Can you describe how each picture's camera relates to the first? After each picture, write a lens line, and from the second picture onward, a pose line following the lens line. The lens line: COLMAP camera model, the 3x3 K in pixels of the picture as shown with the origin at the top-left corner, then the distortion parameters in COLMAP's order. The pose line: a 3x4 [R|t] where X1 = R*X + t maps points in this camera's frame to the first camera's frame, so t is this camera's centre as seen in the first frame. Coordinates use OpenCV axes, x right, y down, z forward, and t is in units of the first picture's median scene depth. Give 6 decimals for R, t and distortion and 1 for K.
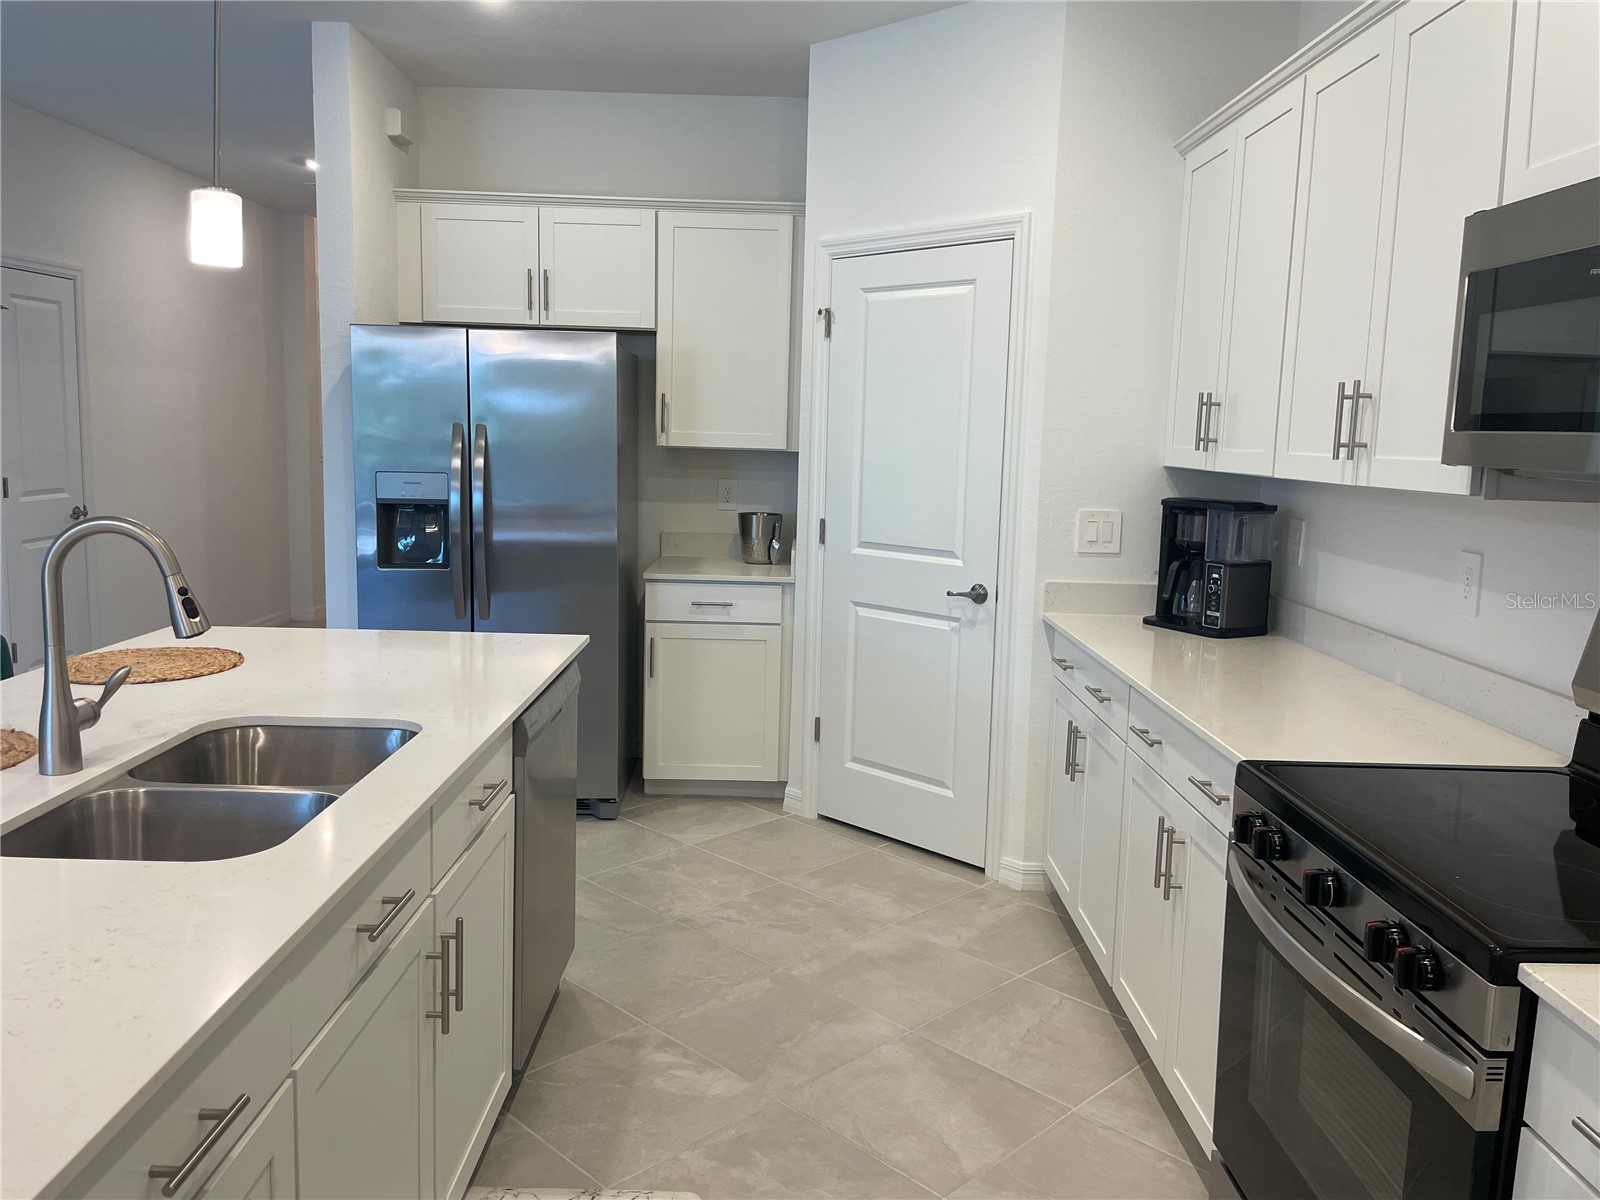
lens RADIAL K [[1216.5, 0, 795.7], [0, 1216.5, 601.0], [0, 0, 1]] dist [0.041616, -0.008470]
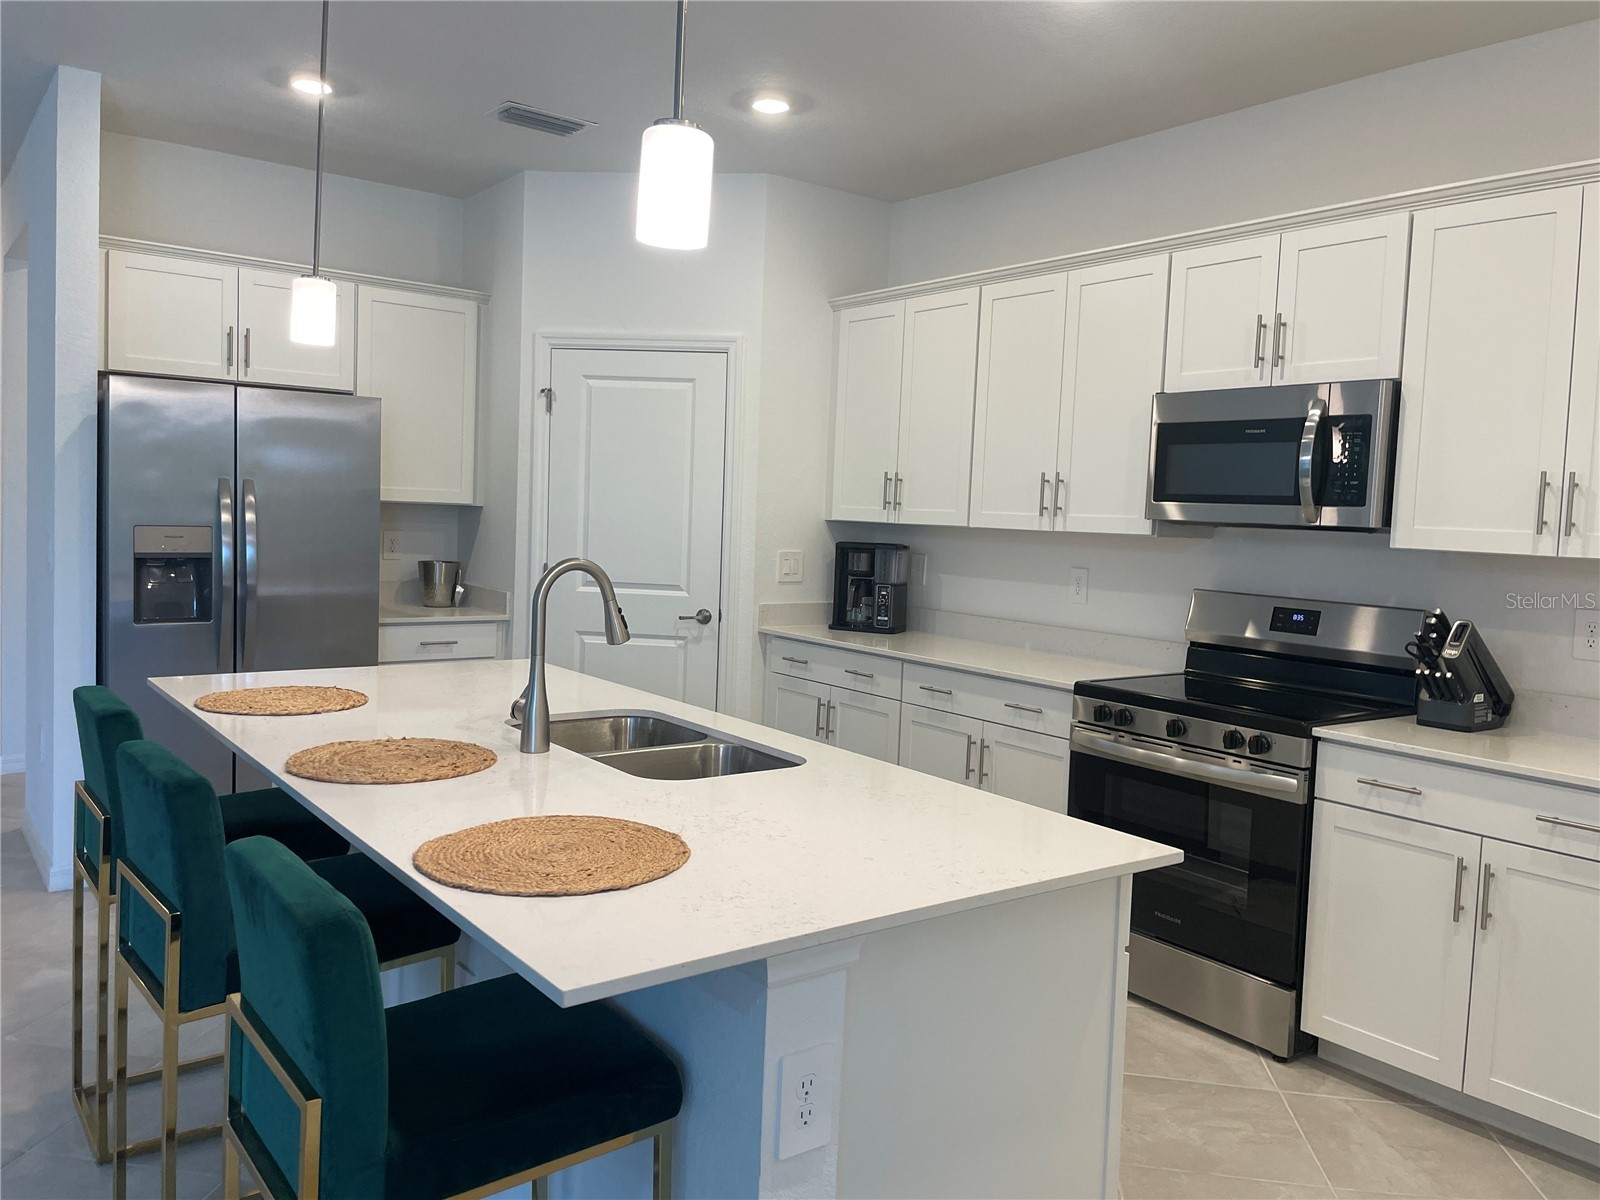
lens RADIAL K [[1216.5, 0, 806.6], [0, 1216.5, 598.4], [0, 0, 1]] dist [0.041616, -0.008470]
pose [[0.784704, -0.043901, 0.618314, -0.537287], [0.069103, 0.997467, -0.016878, 0.004131], [-0.616006, 0.055971, 0.785750, -0.091229]]
